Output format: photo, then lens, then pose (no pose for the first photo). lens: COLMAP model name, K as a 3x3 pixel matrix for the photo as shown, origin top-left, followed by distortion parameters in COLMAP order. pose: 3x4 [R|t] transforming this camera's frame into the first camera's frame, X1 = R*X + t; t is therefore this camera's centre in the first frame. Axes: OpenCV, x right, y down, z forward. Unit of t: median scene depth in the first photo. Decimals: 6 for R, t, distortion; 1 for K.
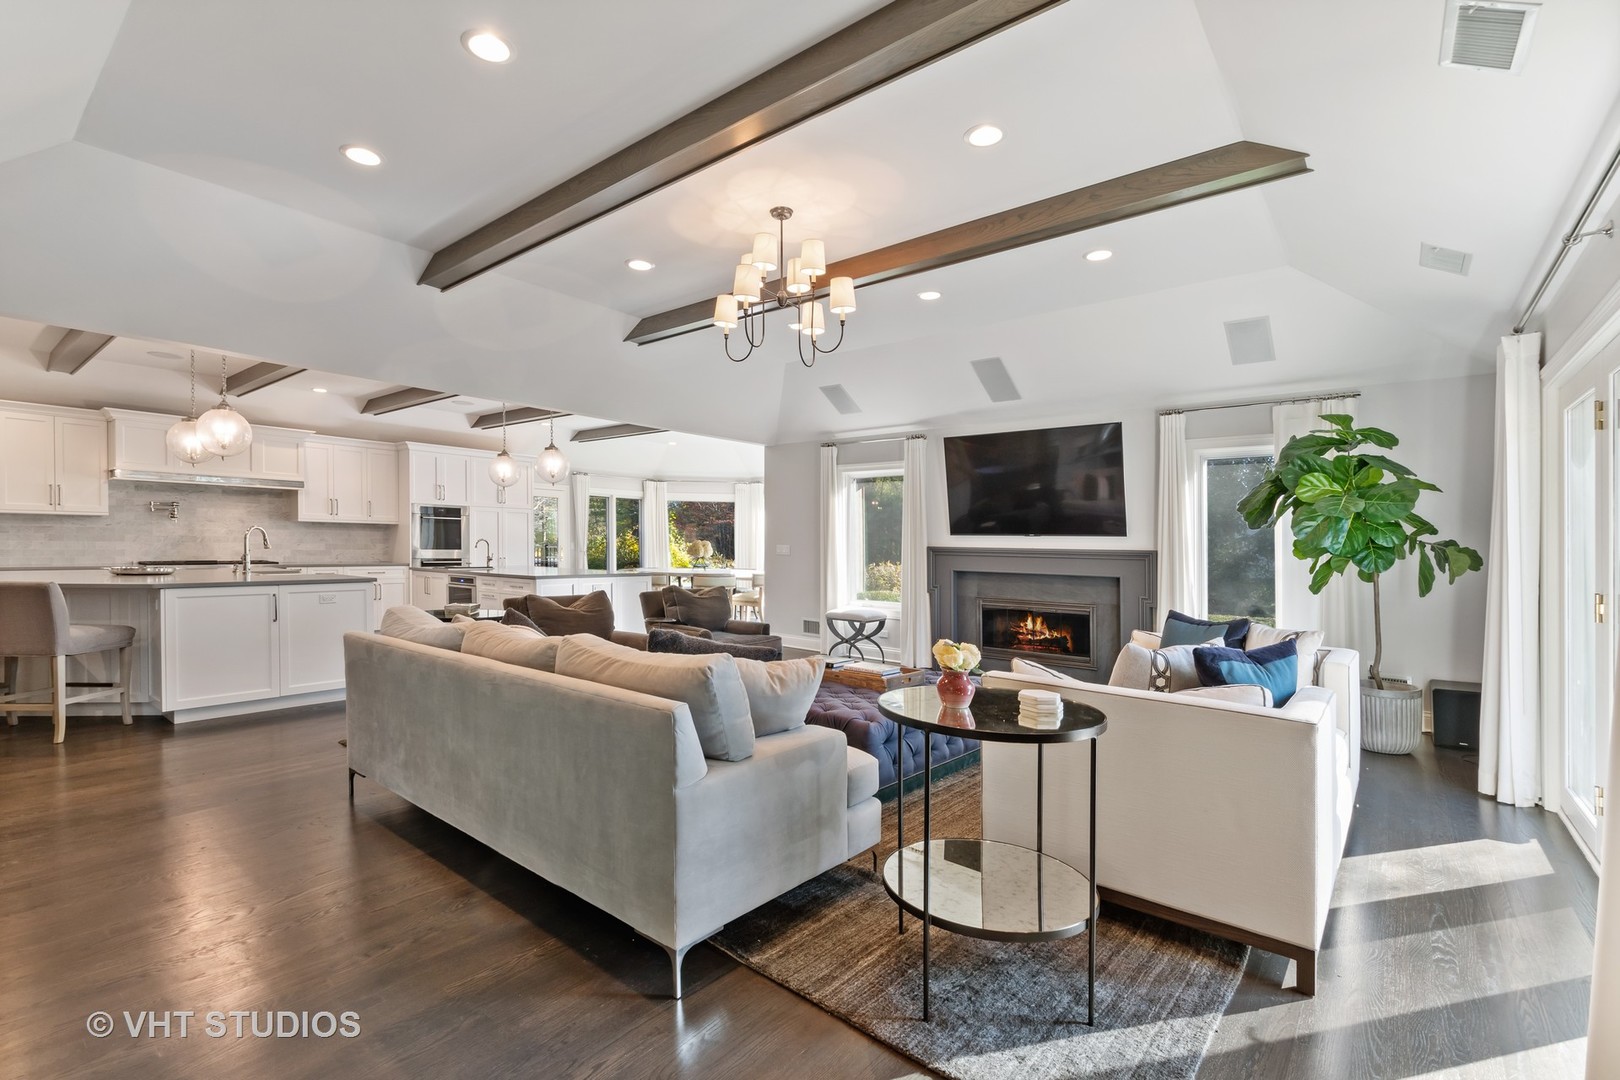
lens RADIAL K [[744.8, 0, 762.4], [0, 744.8, 556.3], [0, 0, 1]] dist [0.003978, 0.000978]
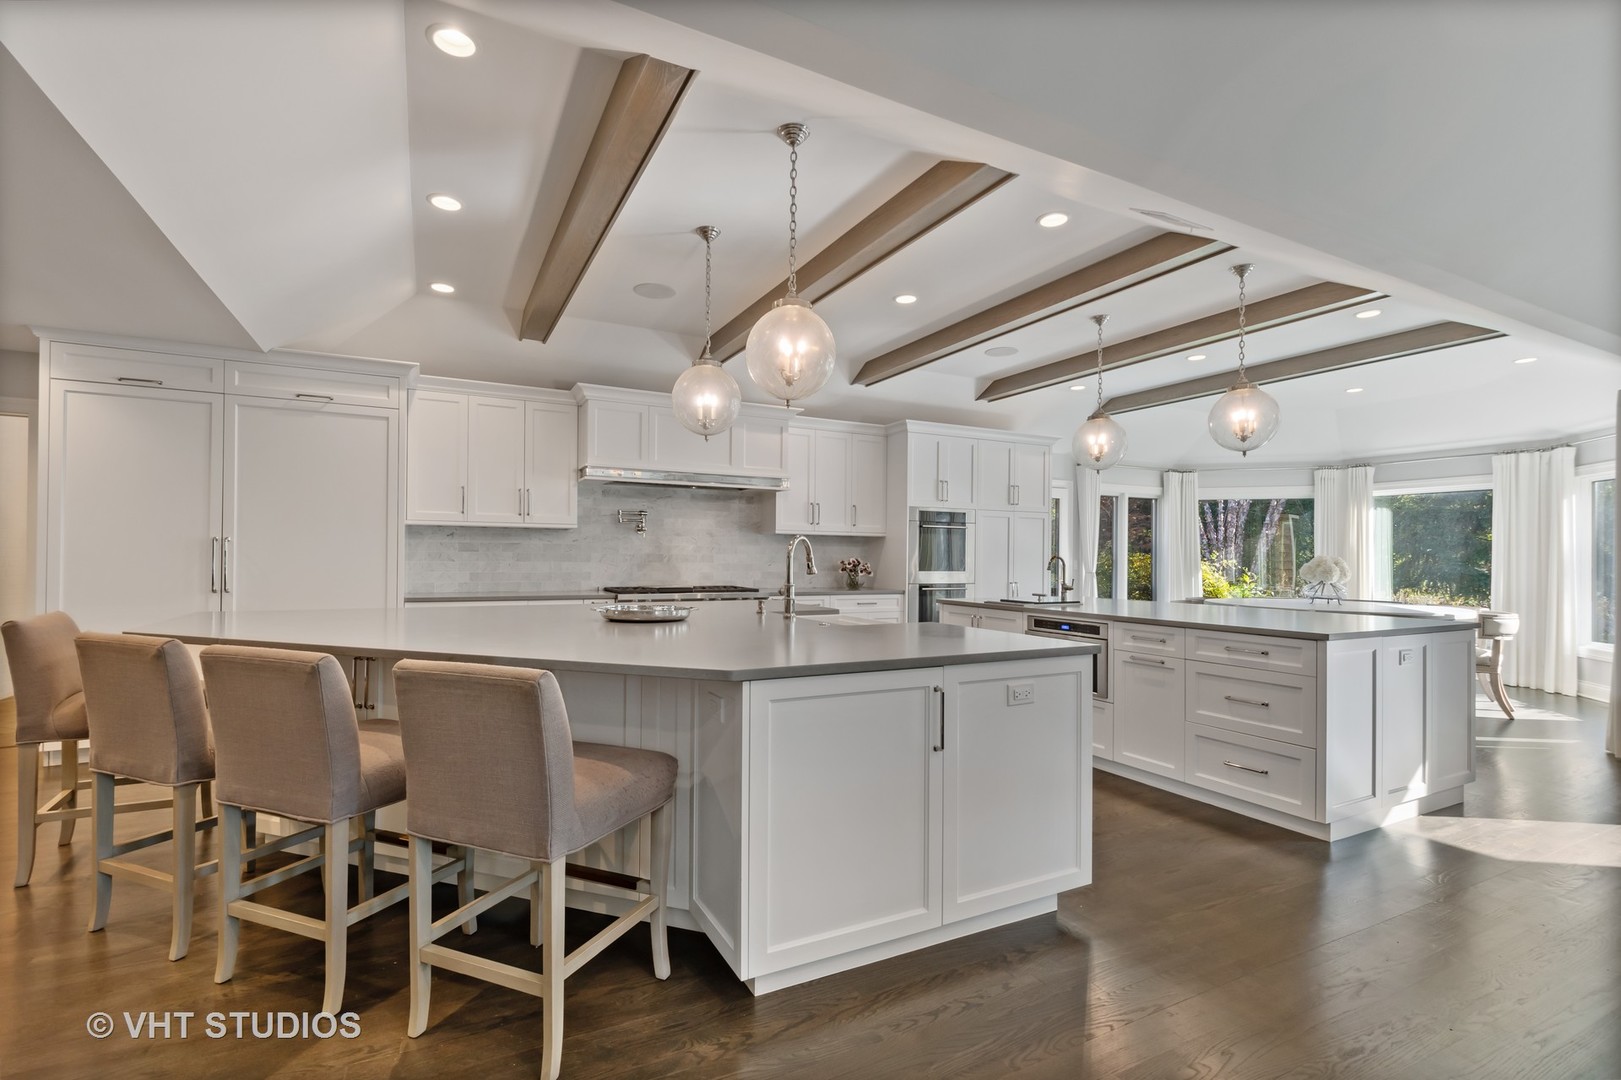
lens RADIAL K [[745.3, 0, 800.0], [0, 745.3, 549.0], [0, 0, 1]] dist [0.003978, 0.000978]
pose [[0.925236, -0.009326, -0.379278, -0.315768], [-0.002695, 0.999511, -0.031152, -0.008400], [0.379383, 0.029845, 0.924758, 0.321654]]
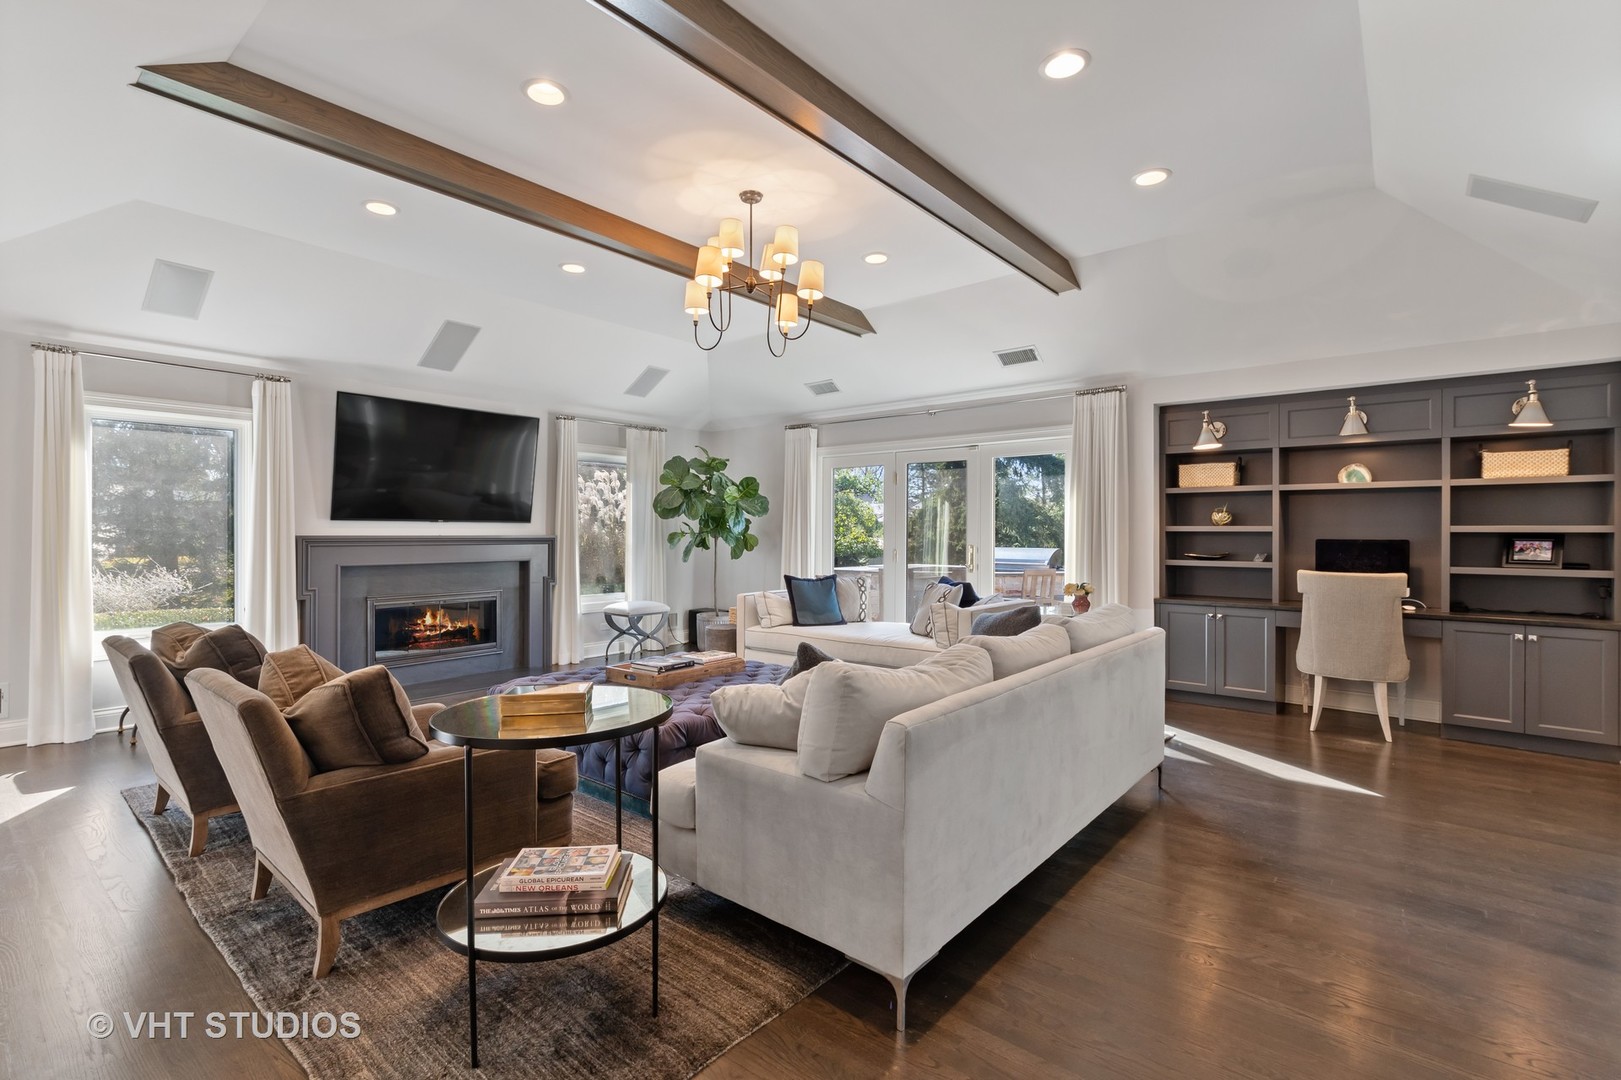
lens RADIAL K [[745.3, 0, 816.5], [0, 745.3, 533.5], [0, 0, 1]] dist [0.003978, 0.000978]
pose [[-0.037496, -0.020547, 0.999086, -0.940261], [0.017287, 0.999626, 0.021207, -0.039925], [-0.999147, 0.018067, -0.037126, 0.941487]]
